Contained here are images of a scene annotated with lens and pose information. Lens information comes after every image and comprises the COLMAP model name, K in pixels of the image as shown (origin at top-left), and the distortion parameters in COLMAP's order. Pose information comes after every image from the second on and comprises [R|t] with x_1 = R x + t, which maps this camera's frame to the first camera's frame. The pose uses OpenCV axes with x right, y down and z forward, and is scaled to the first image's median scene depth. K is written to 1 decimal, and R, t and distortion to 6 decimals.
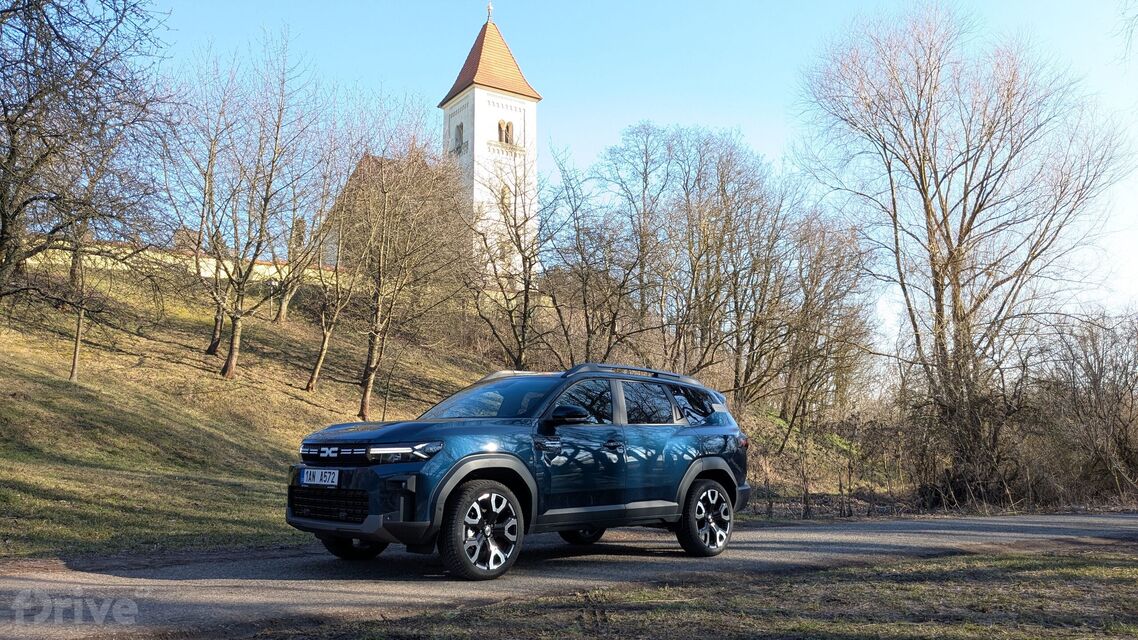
lens RADIAL K [[874.5, 0, 545.6], [0, 874.5, 322.8], [0, 0, 1]] dist [0.072100, -0.096885]
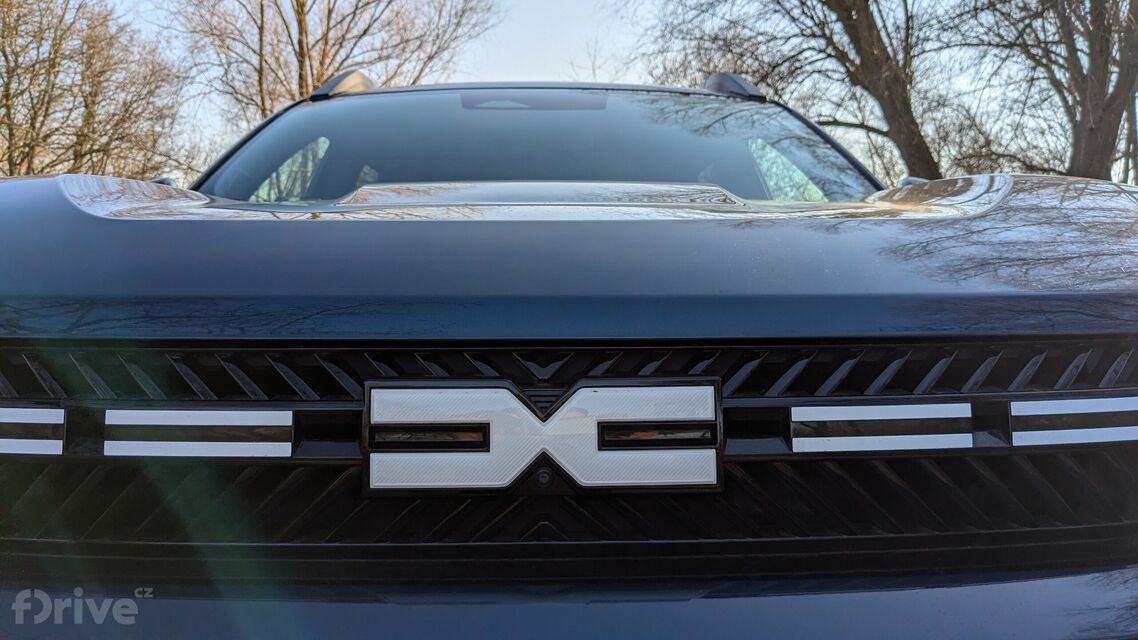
lens RADIAL K [[909.8, 0, 564.3], [0, 909.8, 322.5], [0, 0, 1]] dist [-0.002283, -0.003539]
pose [[0.676951, -0.024757, 0.735611, -0.164930], [-0.099208, 0.987244, 0.124524, 0.065204], [-0.729311, -0.157275, 0.665860, 0.494573]]
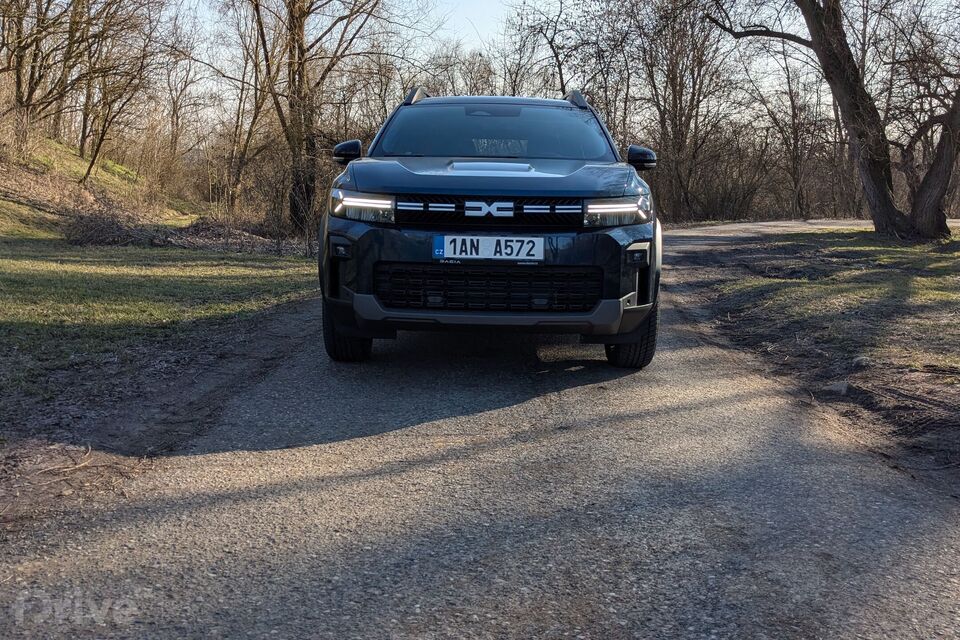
lens RADIAL K [[879.9, 0, 489.5], [0, 879.9, 321.7], [0, 0, 1]] dist [0.061385, -0.075965]
pose [[0.706845, -0.097790, 0.700576, -0.373169], [-0.118349, 0.960089, 0.253422, 0.032830], [-0.697398, -0.262043, 0.667061, 0.287801]]
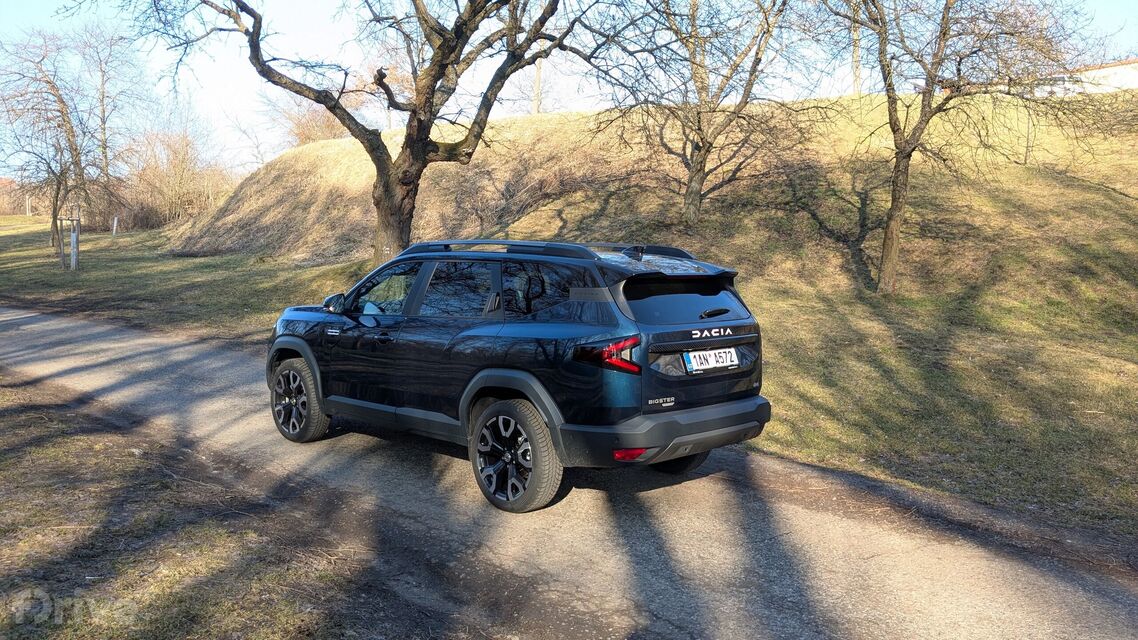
lens RADIAL K [[887.5, 0, 588.1], [0, 887.5, 305.1], [0, 0, 1]] dist [0.050649, -0.088075]
pose [[0.036727, 0.045857, -0.998273, 0.581475], [0.136557, 0.989346, 0.050471, 0.053409], [0.989951, -0.138175, 0.030073, 0.705943]]
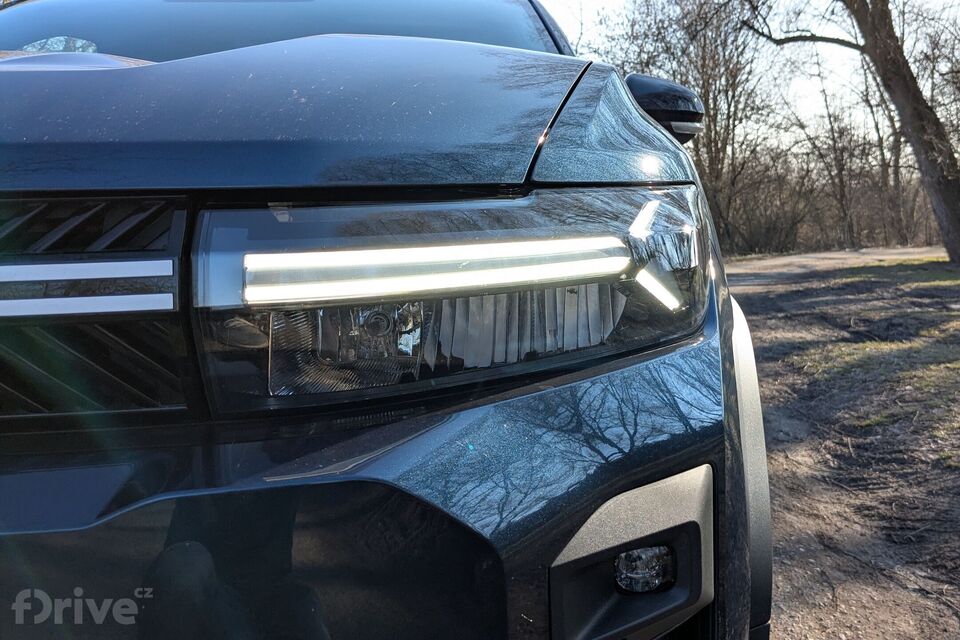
lens RADIAL K [[893.2, 0, 550.3], [0, 893.2, 319.8], [0, 0, 1]] dist [0.011375, -0.001954]
pose [[0.687022, -0.089666, 0.721083, -0.122516], [-0.089485, 0.974363, 0.206420, 0.064374], [-0.721106, -0.206341, 0.661385, 0.460148]]
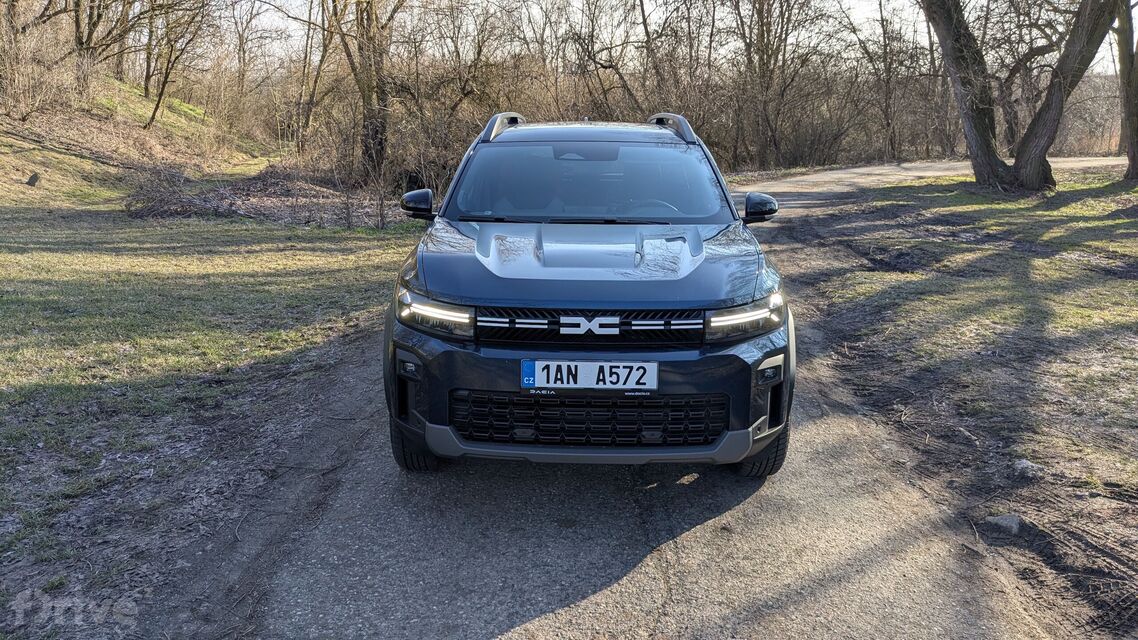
lens RADIAL K [[884.1, 0, 559.1], [0, 884.1, 324.9], [0, 0, 1]] dist [0.058646, -0.082112]
pose [[0.712416, -0.161999, 0.682802, -0.327465], [-0.106390, 0.936810, 0.333268, -0.014765], [-0.693645, -0.310069, 0.650164, 0.352067]]
